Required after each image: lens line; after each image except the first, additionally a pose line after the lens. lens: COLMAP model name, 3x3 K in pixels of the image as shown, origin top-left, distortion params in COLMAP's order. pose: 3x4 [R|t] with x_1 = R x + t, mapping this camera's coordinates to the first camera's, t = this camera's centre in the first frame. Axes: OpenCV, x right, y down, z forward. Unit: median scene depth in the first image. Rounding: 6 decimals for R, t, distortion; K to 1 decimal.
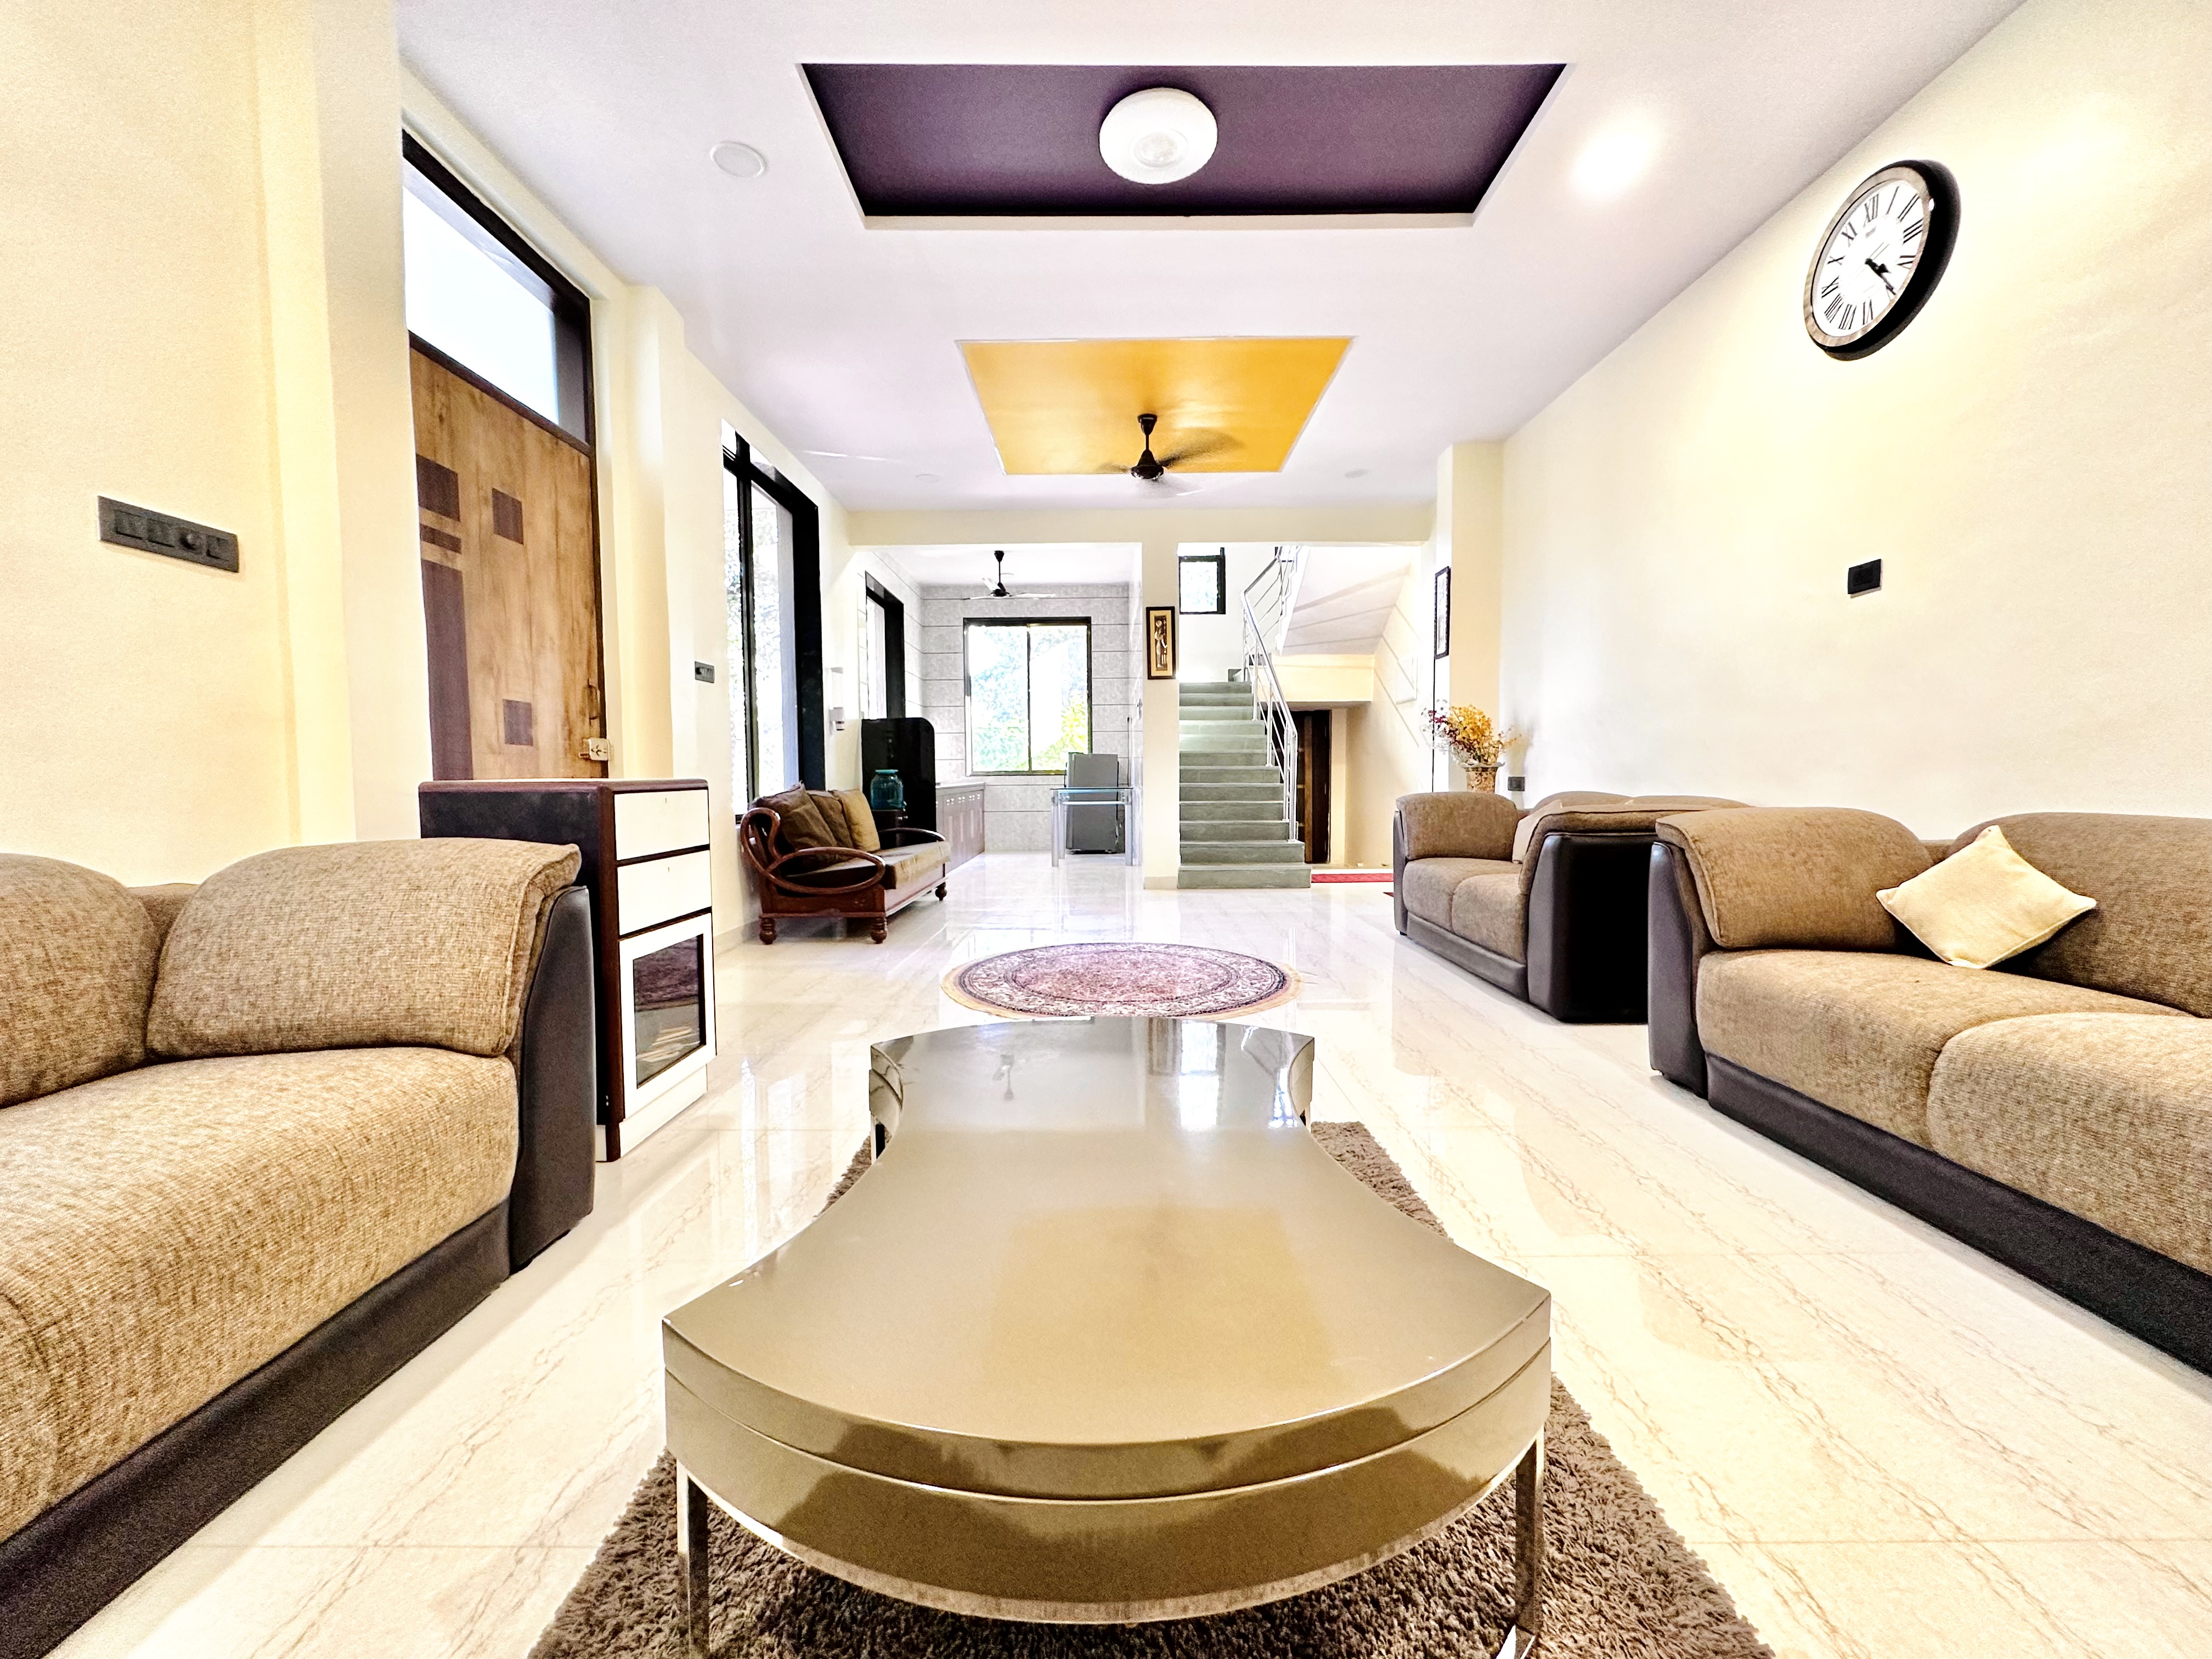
lens RADIAL K [[885.2, 0, 1102.6], [0, 885.2, 828.4], [0, 0, 1]] dist [-0.002025, 0.000317]
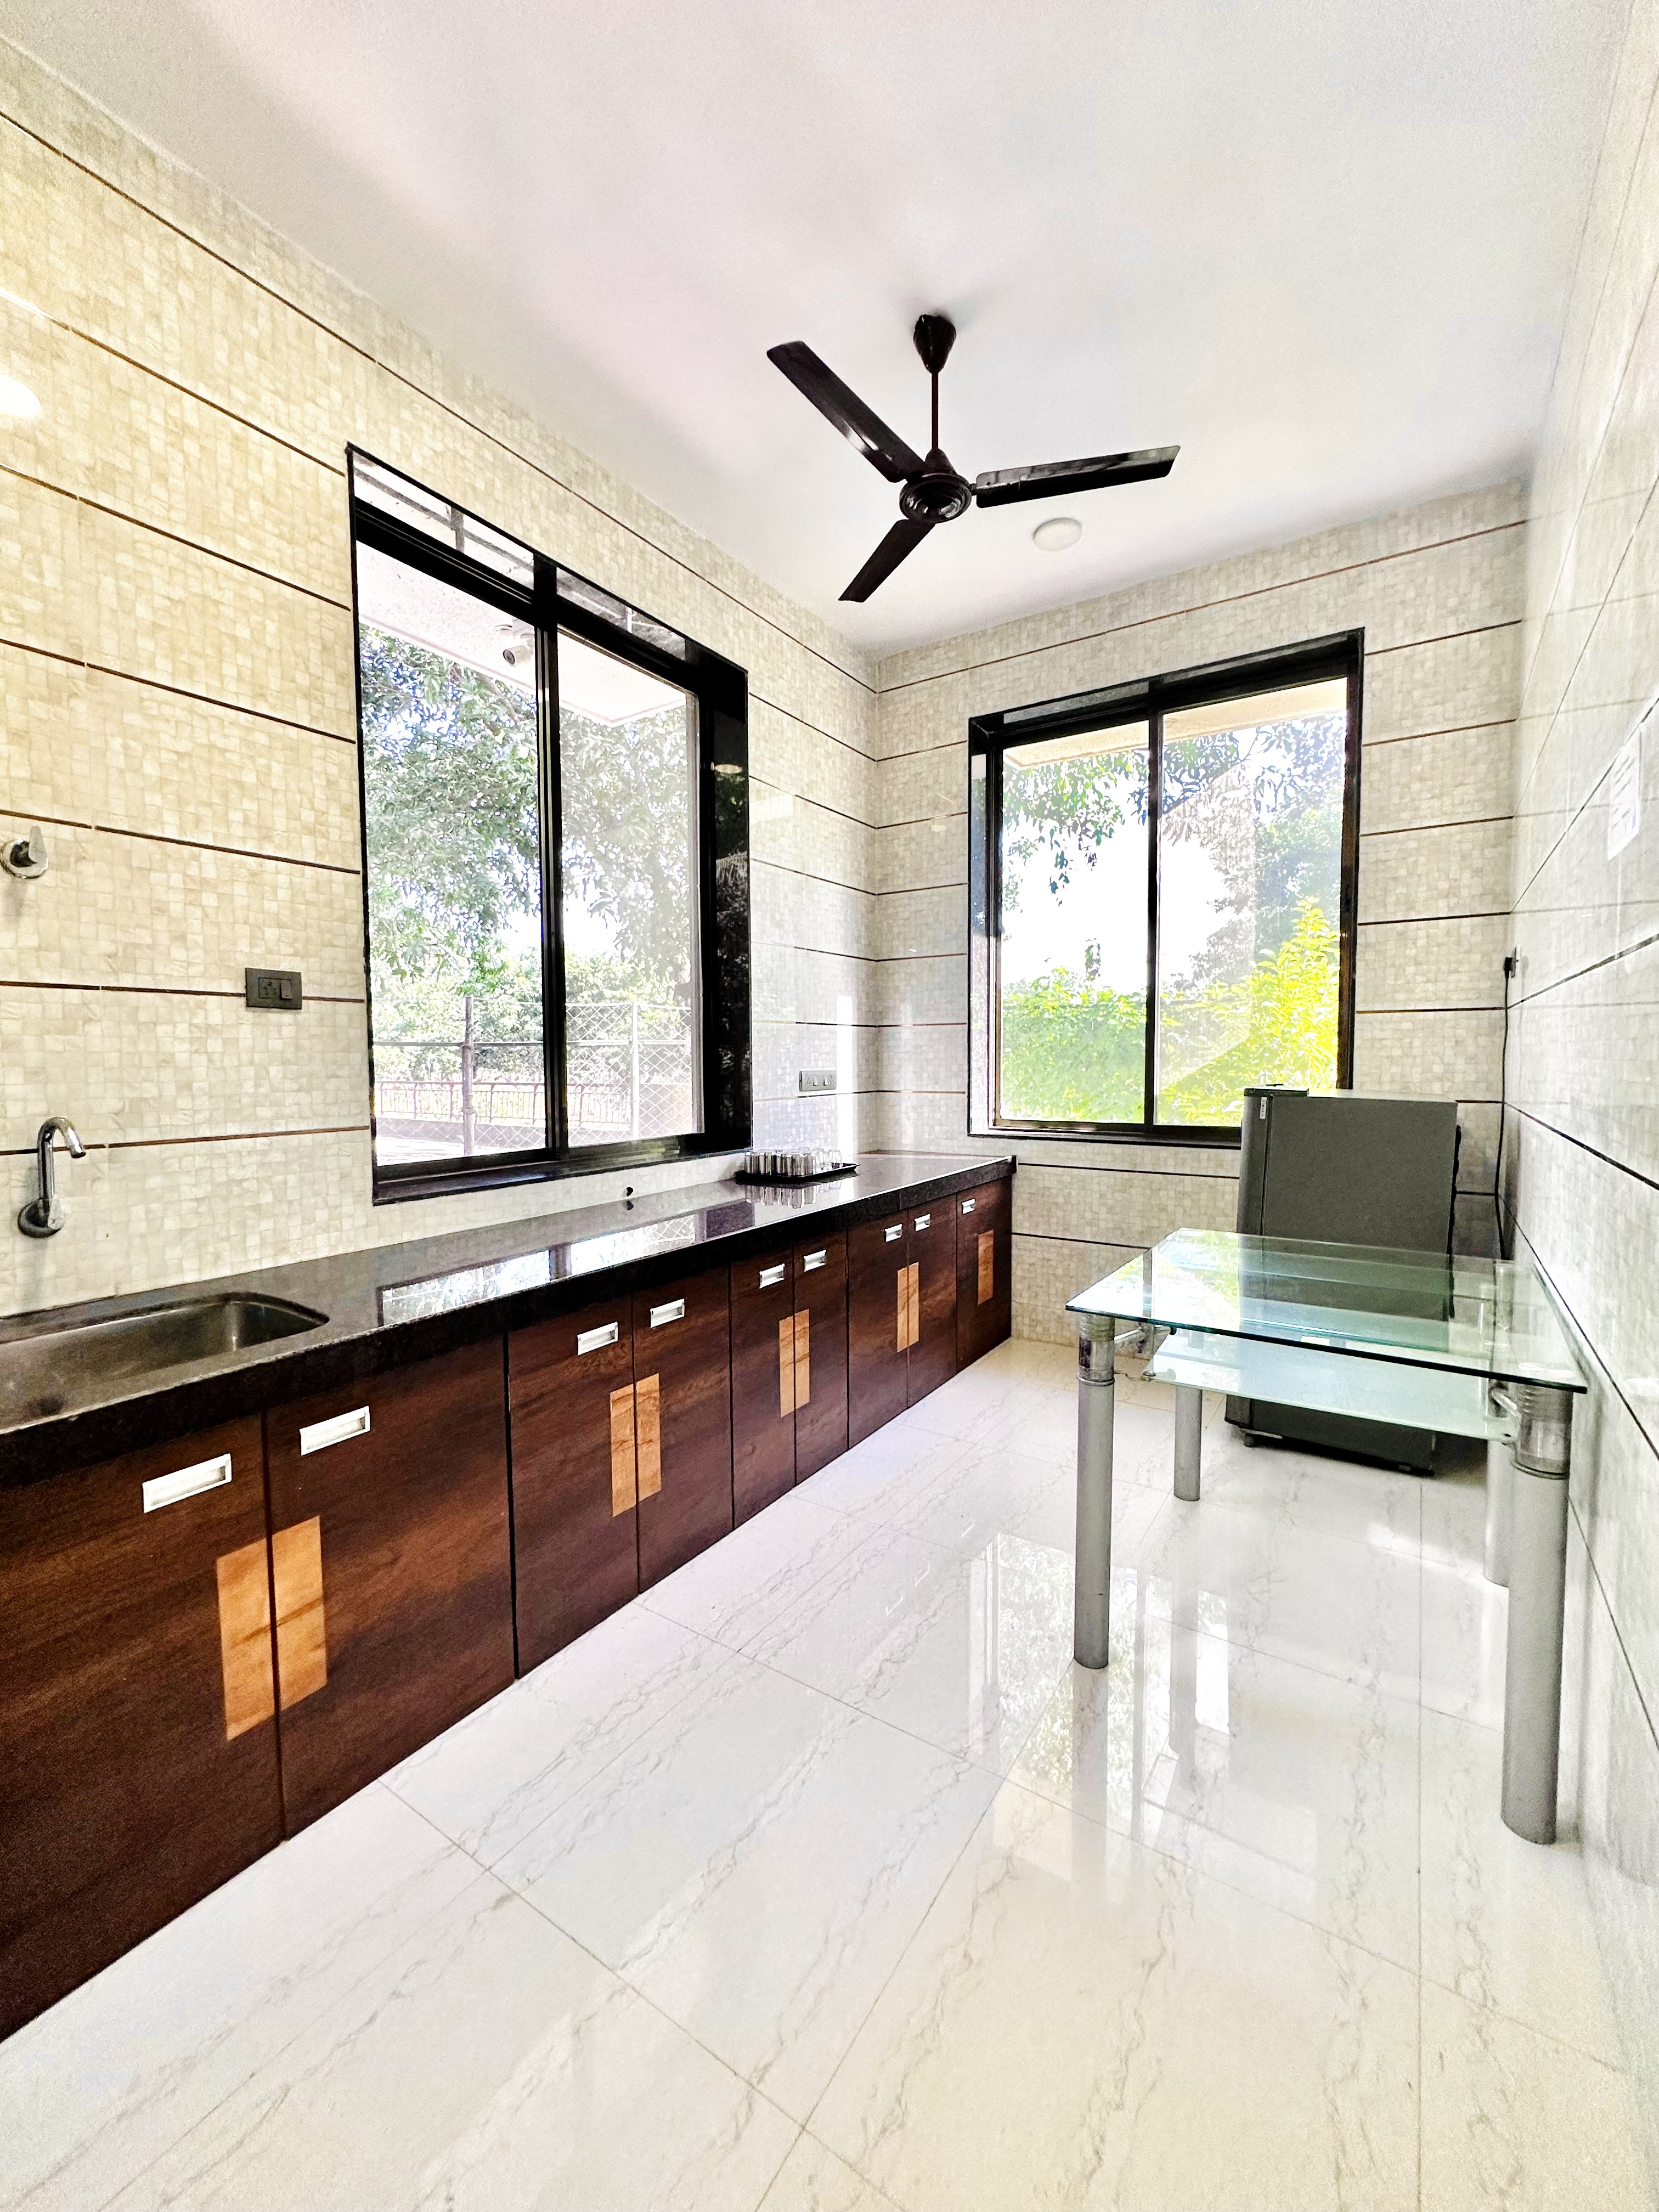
lens RADIAL K [[885.2, 0, 830.2], [0, 885.2, 1108.6], [0, 0, 1]] dist [-0.002025, 0.000317]
pose [[0.840153, 0.036609, -0.541112, 0.009309], [-0.031164, 0.999329, 0.019223, -0.269595], [0.541453, 0.000713, 0.840731, 2.268599]]
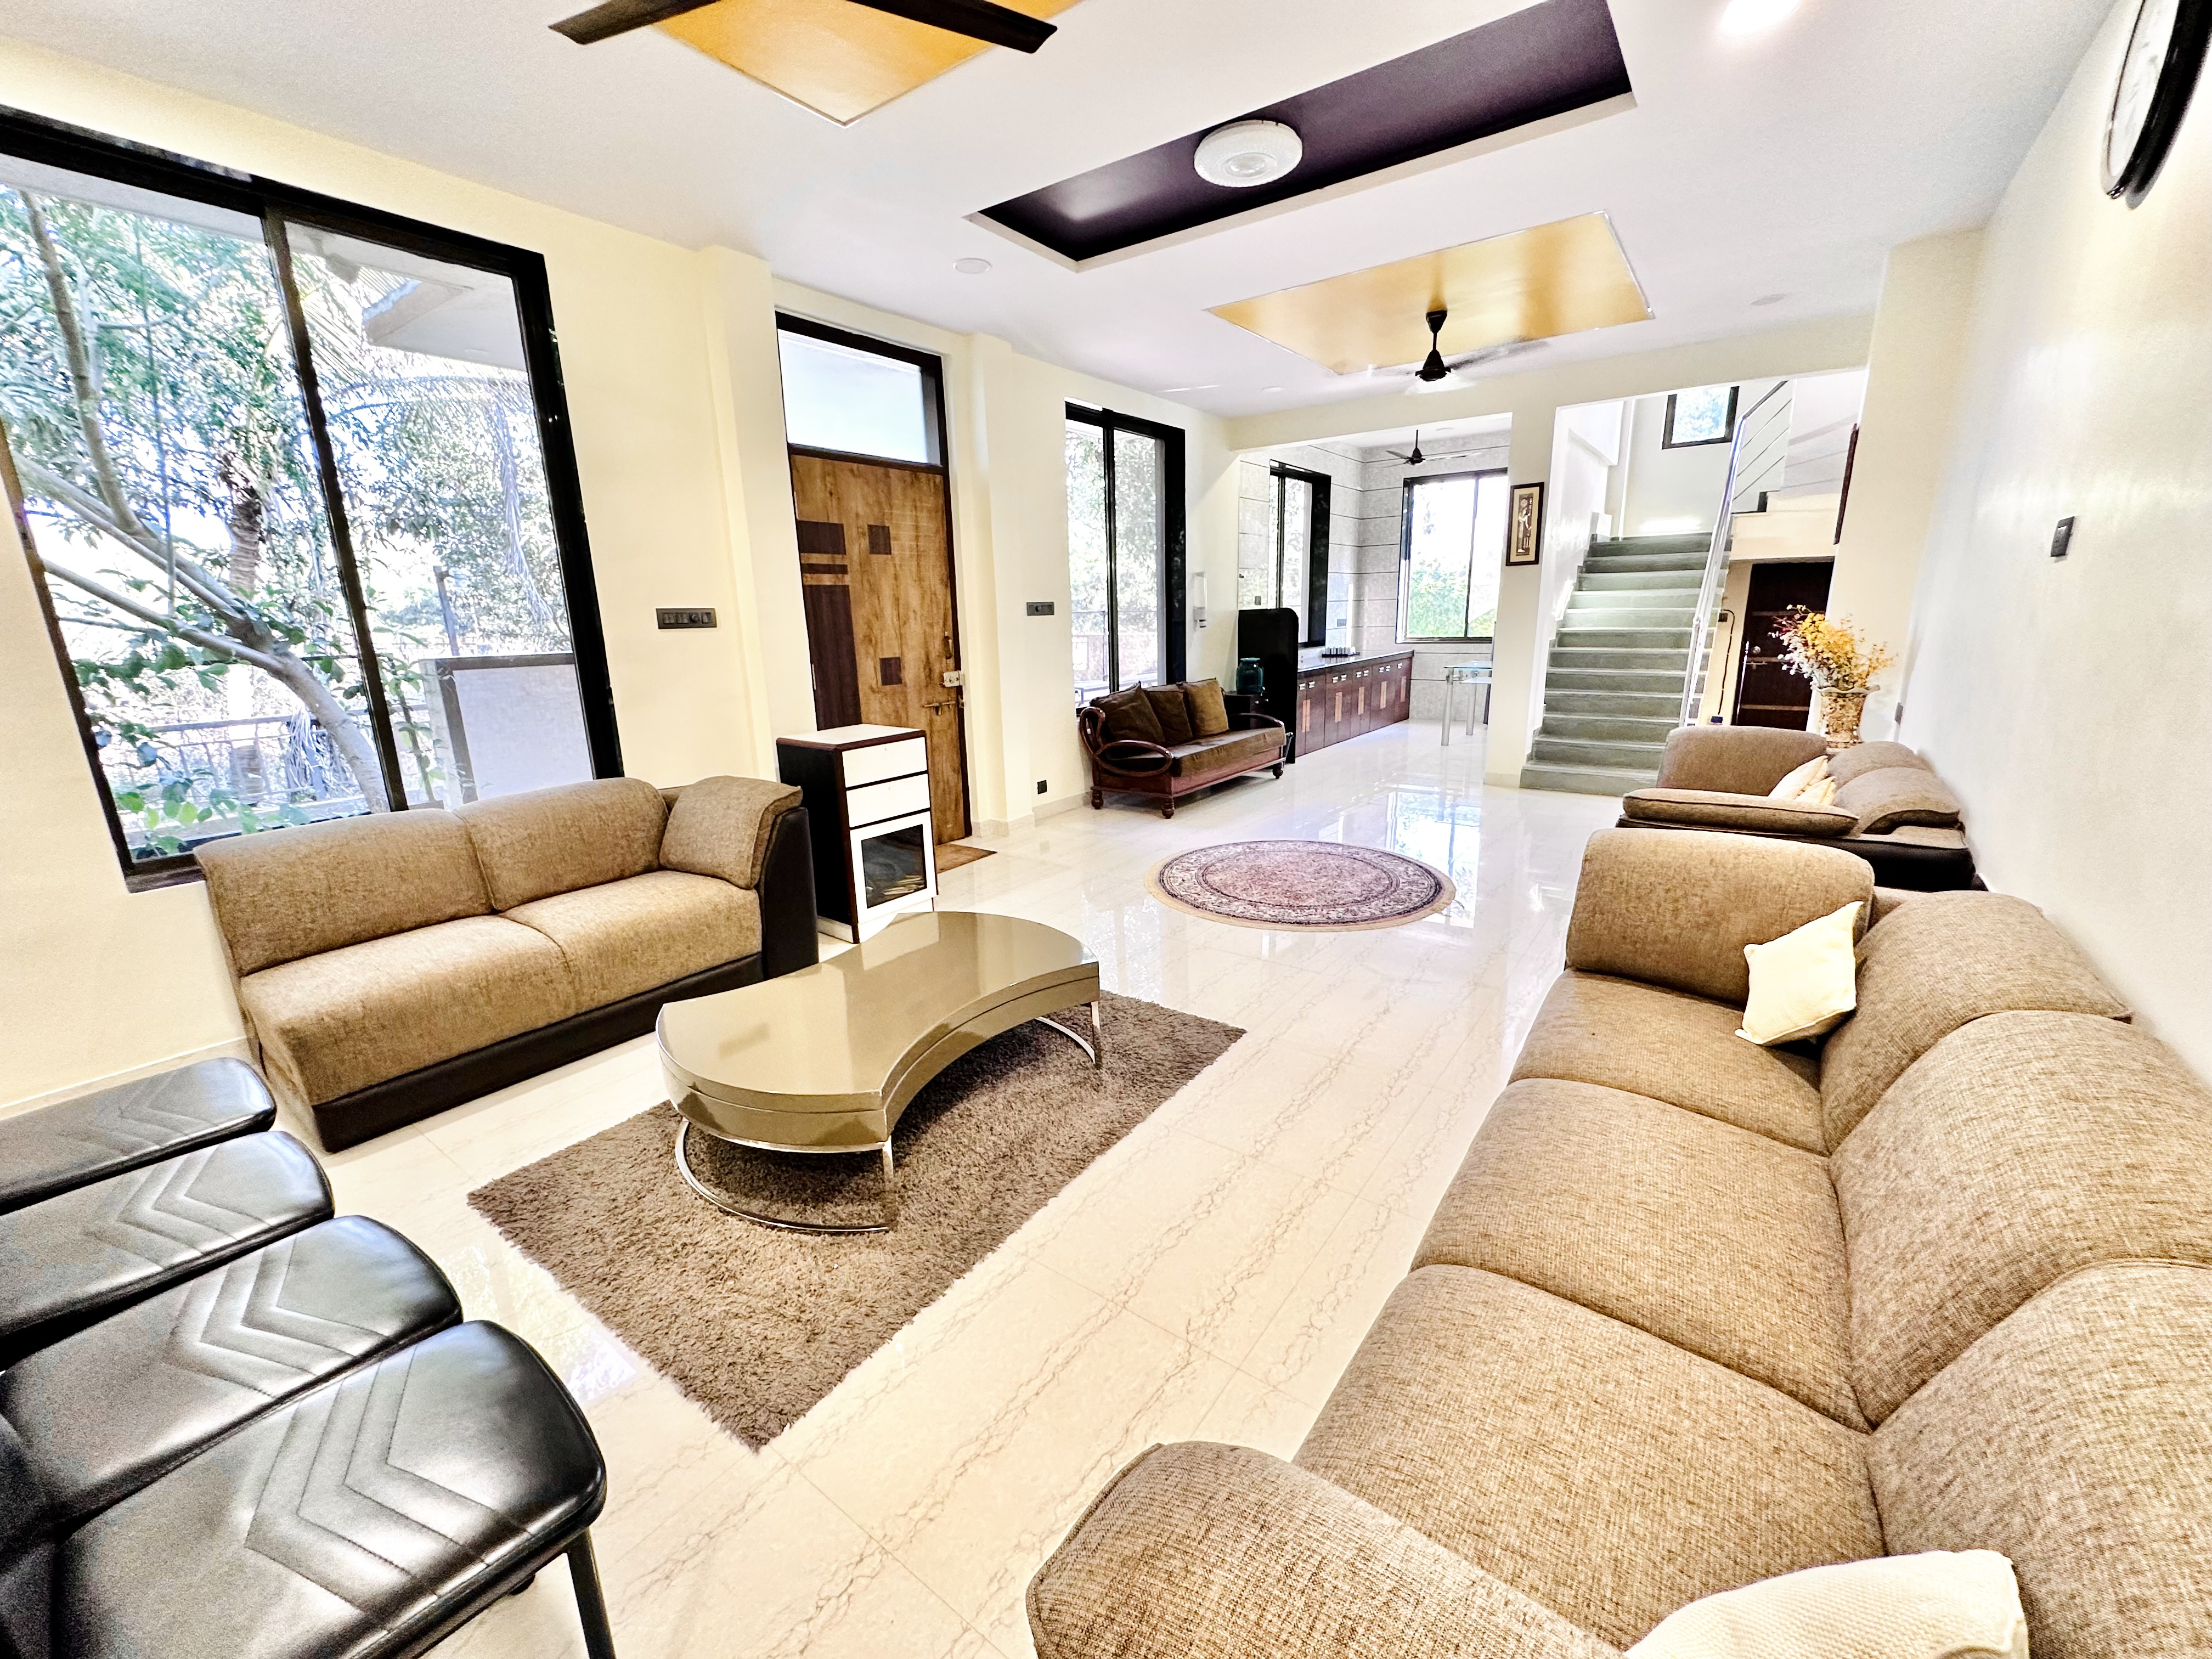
lens RADIAL K [[885.2, 0, 1102.6], [0, 885.2, 828.4], [0, 0, 1]] dist [-0.002025, 0.000317]
pose [[0.810163, 0.128841, -0.571871, 0.629252], [-0.015174, 0.979830, 0.199256, -0.170069], [0.586009, -0.152752, 0.795777, -0.104828]]
